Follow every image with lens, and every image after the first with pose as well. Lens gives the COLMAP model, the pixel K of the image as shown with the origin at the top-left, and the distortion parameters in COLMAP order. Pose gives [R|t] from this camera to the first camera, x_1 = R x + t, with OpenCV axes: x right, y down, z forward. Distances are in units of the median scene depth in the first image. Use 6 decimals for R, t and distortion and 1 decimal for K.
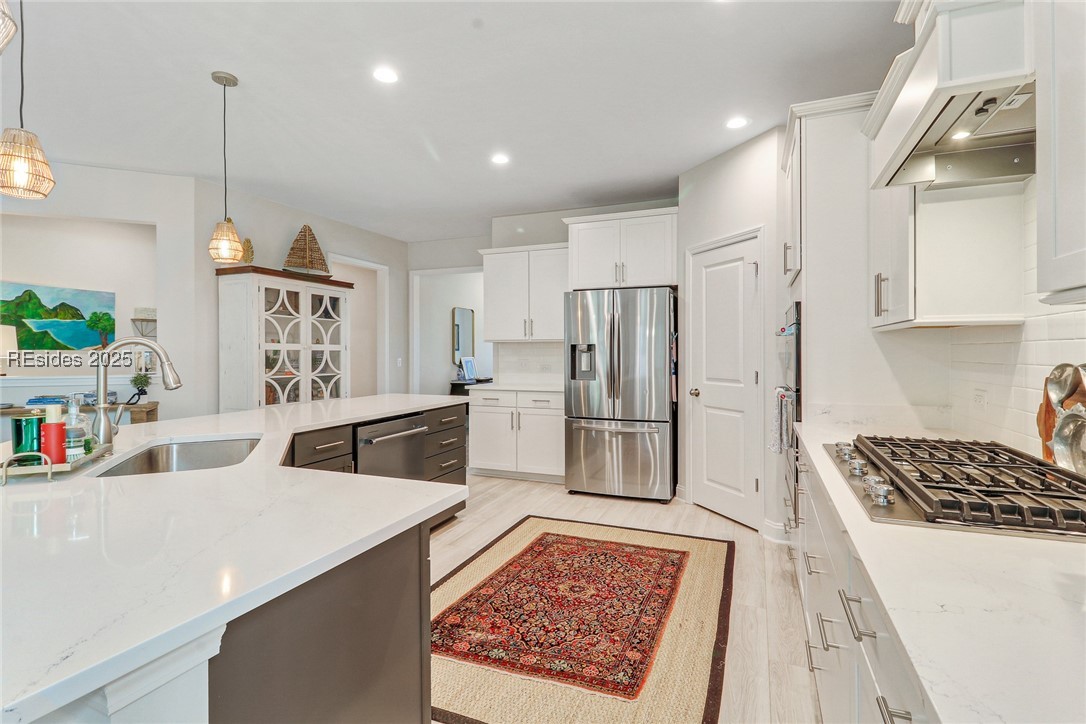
lens RADIAL K [[514.8, 0, 546.9], [0, 514.8, 360.0], [0, 0, 1]] dist [0.014223, -0.000519]
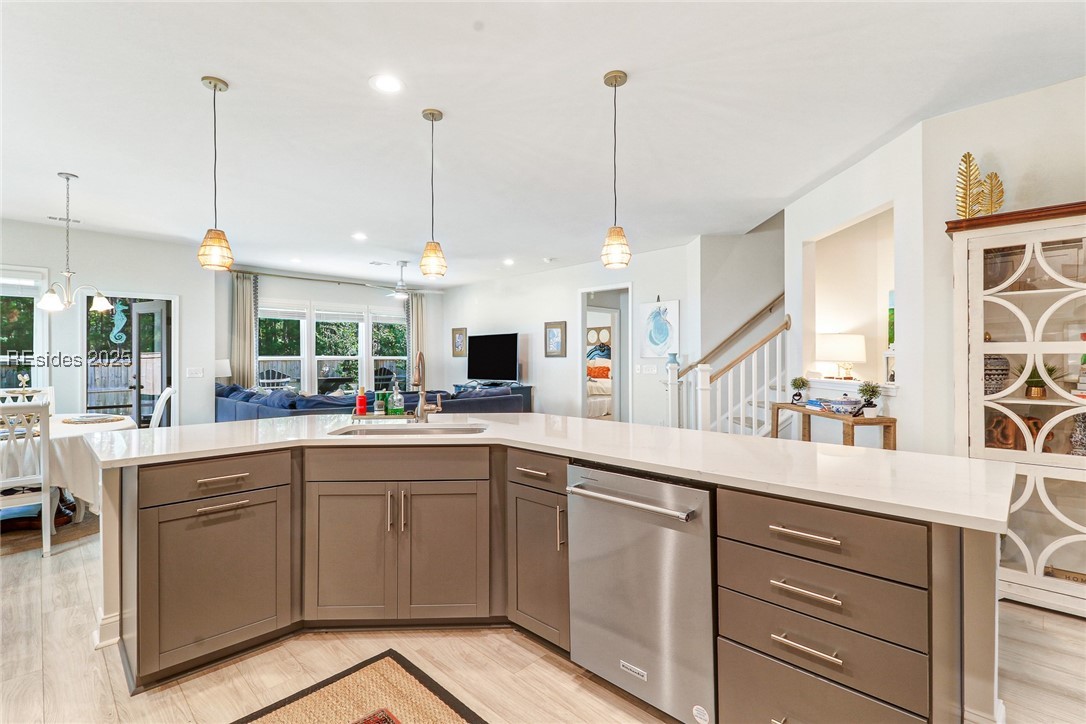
lens RADIAL K [[514.8, 0, 539.3], [0, 514.8, 357.1], [0, 0, 1]] dist [0.014223, -0.000519]
pose [[-0.397237, 0.005287, -0.917701, 0.210306], [-0.001565, 0.999978, 0.006439, -0.018855], [0.917715, 0.003994, -0.397220, 0.762017]]
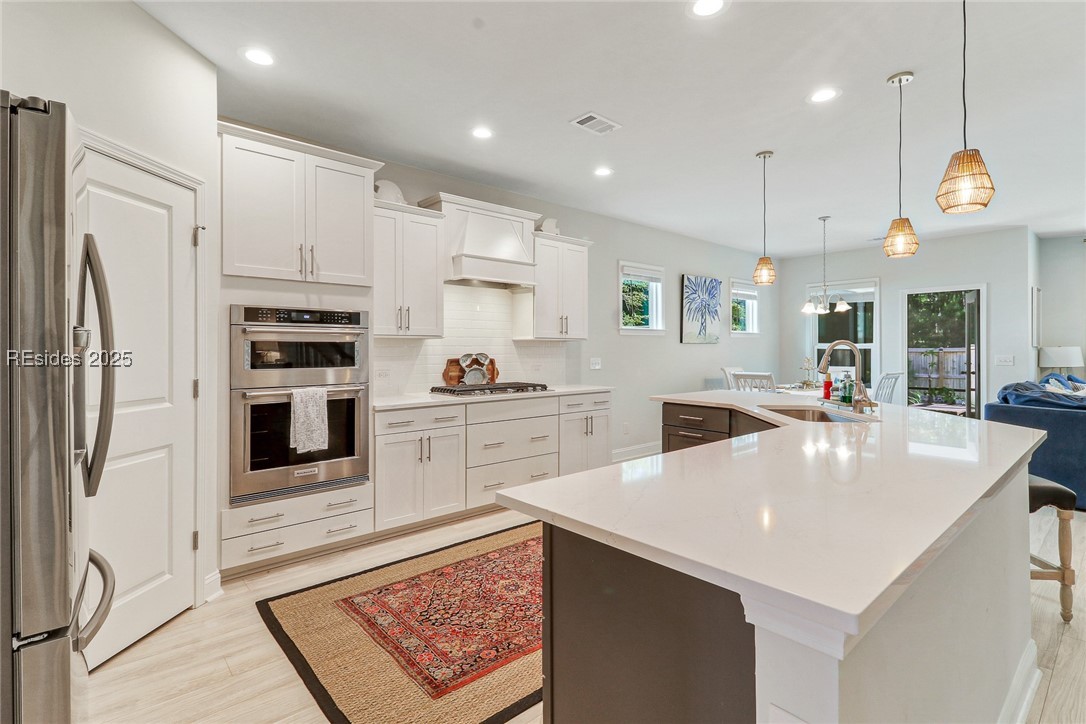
lens RADIAL K [[514.8, 0, 540.1], [0, 514.8, 359.7], [0, 0, 1]] dist [0.014223, -0.000519]
pose [[-0.896768, 0.013765, 0.442287, -0.269892], [0.020662, 0.999728, 0.010778, -0.002706], [-0.442019, 0.018804, -0.896809, 1.151445]]
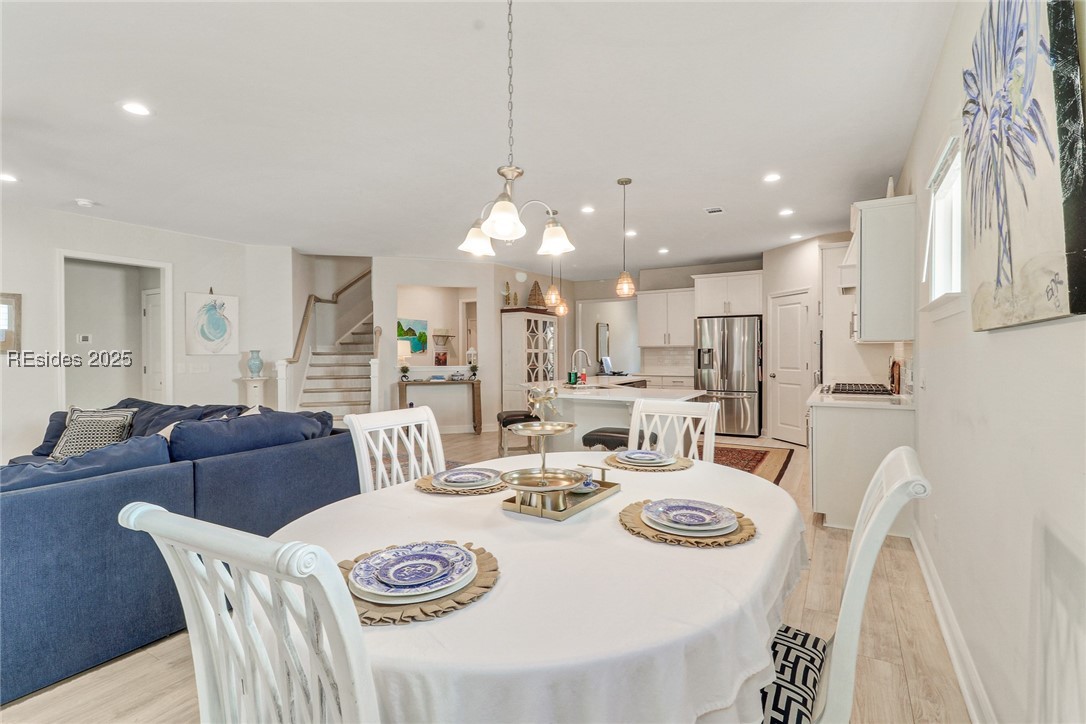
lens RADIAL K [[514.8, 0, 540.2], [0, 514.8, 366.2], [0, 0, 1]] dist [0.014223, -0.000519]
pose [[0.989458, 0.000566, -0.144822, -0.229848], [0.000747, 0.999959, 0.009012, 0.012458], [0.144821, -0.009025, 0.989417, -0.810626]]
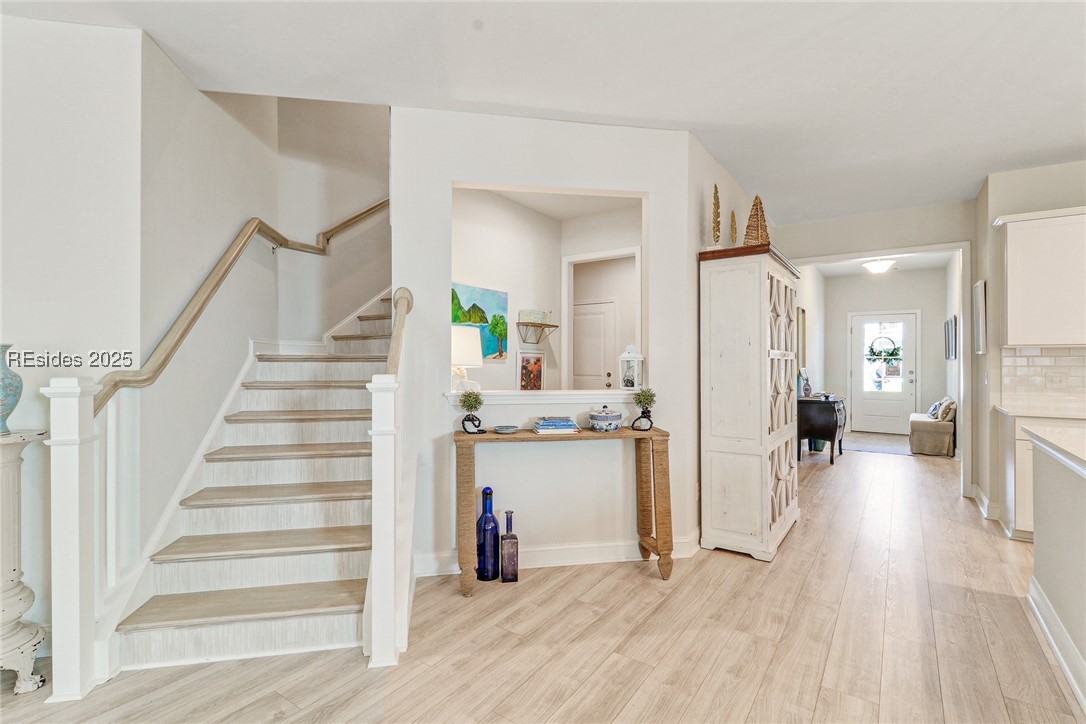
lens RADIAL K [[514.8, 0, 536.3], [0, 514.8, 365.1], [0, 0, 1]] dist [0.014223, -0.000519]
pose [[0.974384, 0.005088, -0.224833, -0.698684], [-0.006889, 0.999950, -0.007228, -0.002592], [0.224785, 0.008591, 0.974371, 0.206099]]
